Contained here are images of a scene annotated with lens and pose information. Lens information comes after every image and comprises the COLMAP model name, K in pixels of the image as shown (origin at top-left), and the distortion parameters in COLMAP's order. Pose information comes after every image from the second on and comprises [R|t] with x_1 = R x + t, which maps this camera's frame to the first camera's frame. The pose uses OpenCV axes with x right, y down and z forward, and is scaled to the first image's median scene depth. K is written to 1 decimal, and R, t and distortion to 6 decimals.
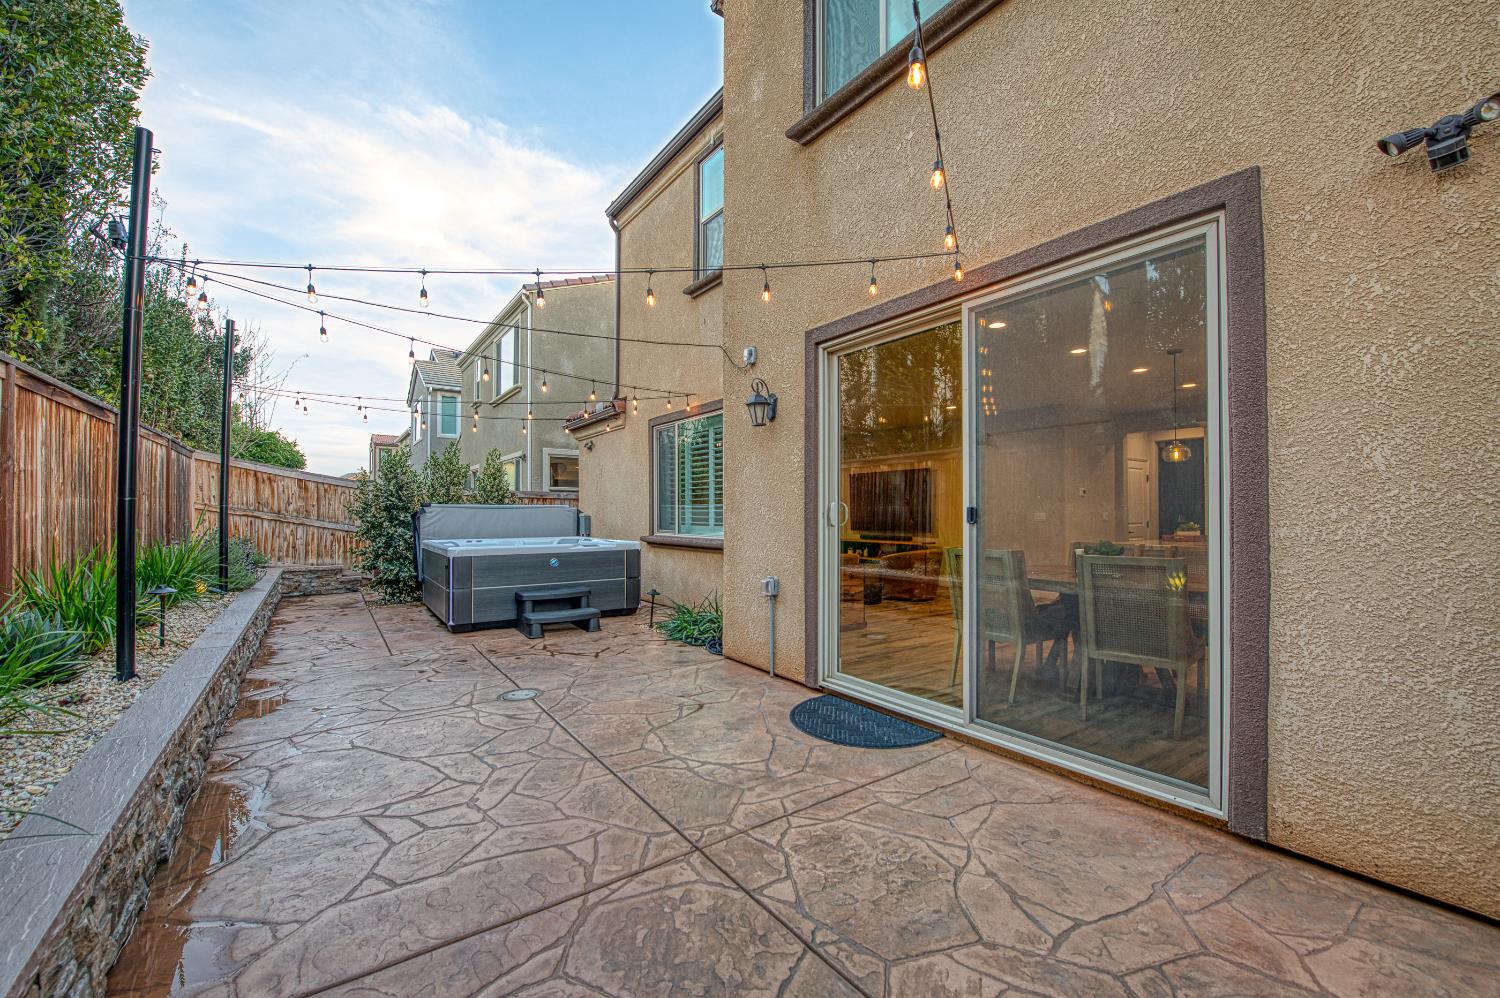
lens RADIAL K [[584.8, 0, 762.3], [0, 584.8, 502.2], [0, 0, 1]] dist [-0.001229, -0.002688]
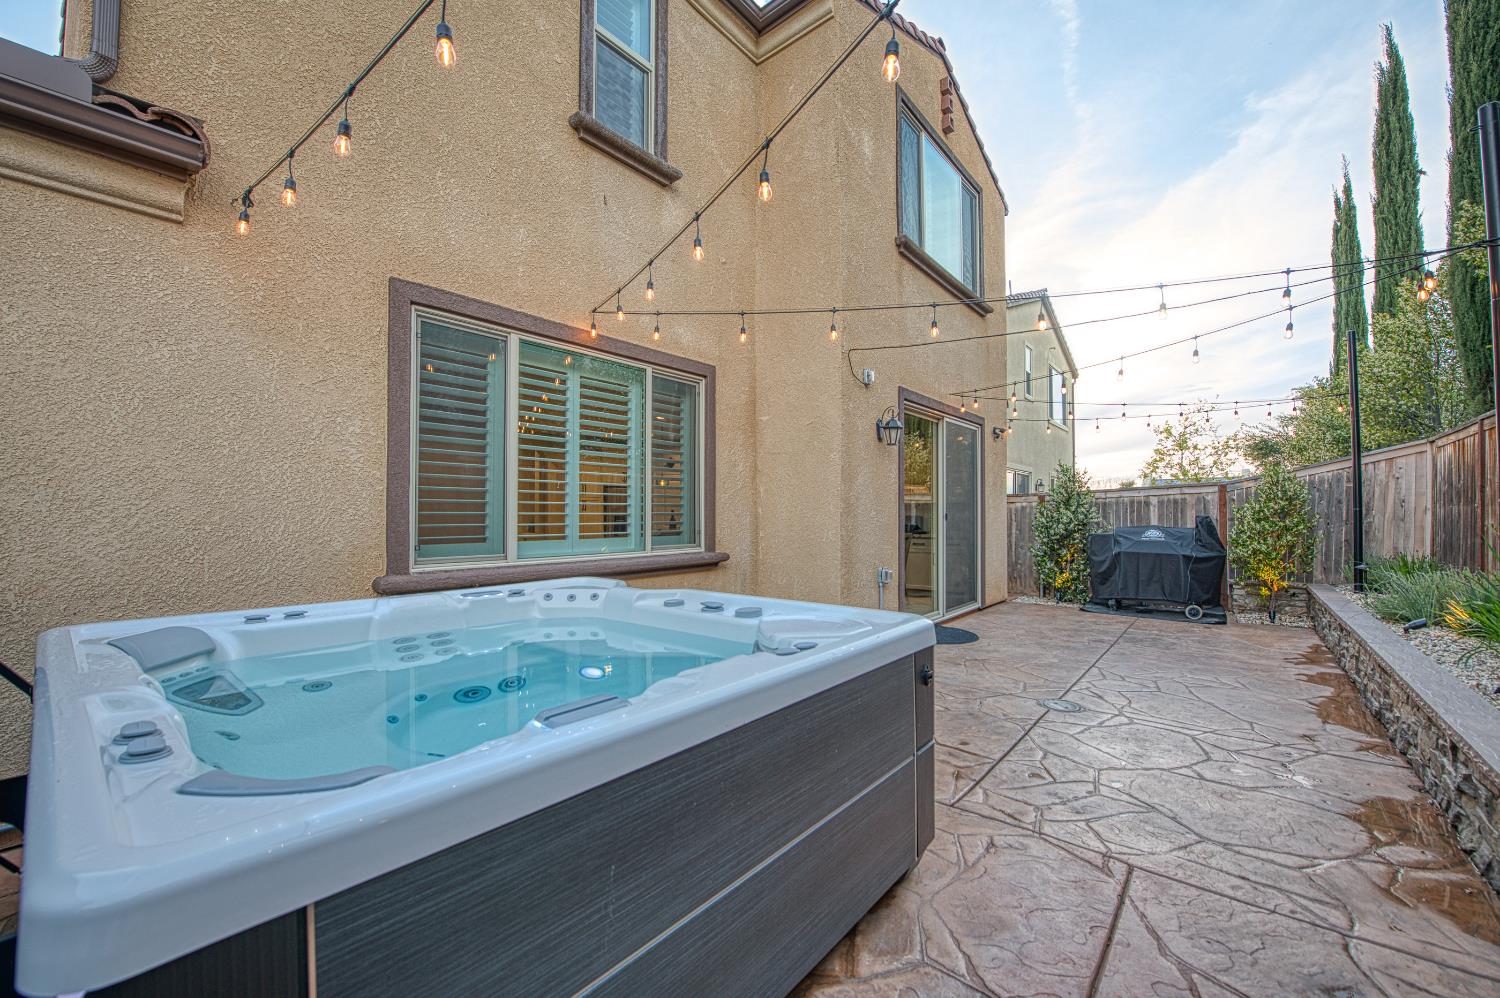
lens RADIAL K [[584.8, 0, 762.3], [0, 584.8, 502.2], [0, 0, 1]] dist [-0.001229, -0.002688]
pose [[-0.238325, 0.015451, 0.971062, -1.370337], [-0.008268, 0.999805, -0.017938, 0.024127], [-0.971150, -0.012304, -0.238151, 1.905043]]
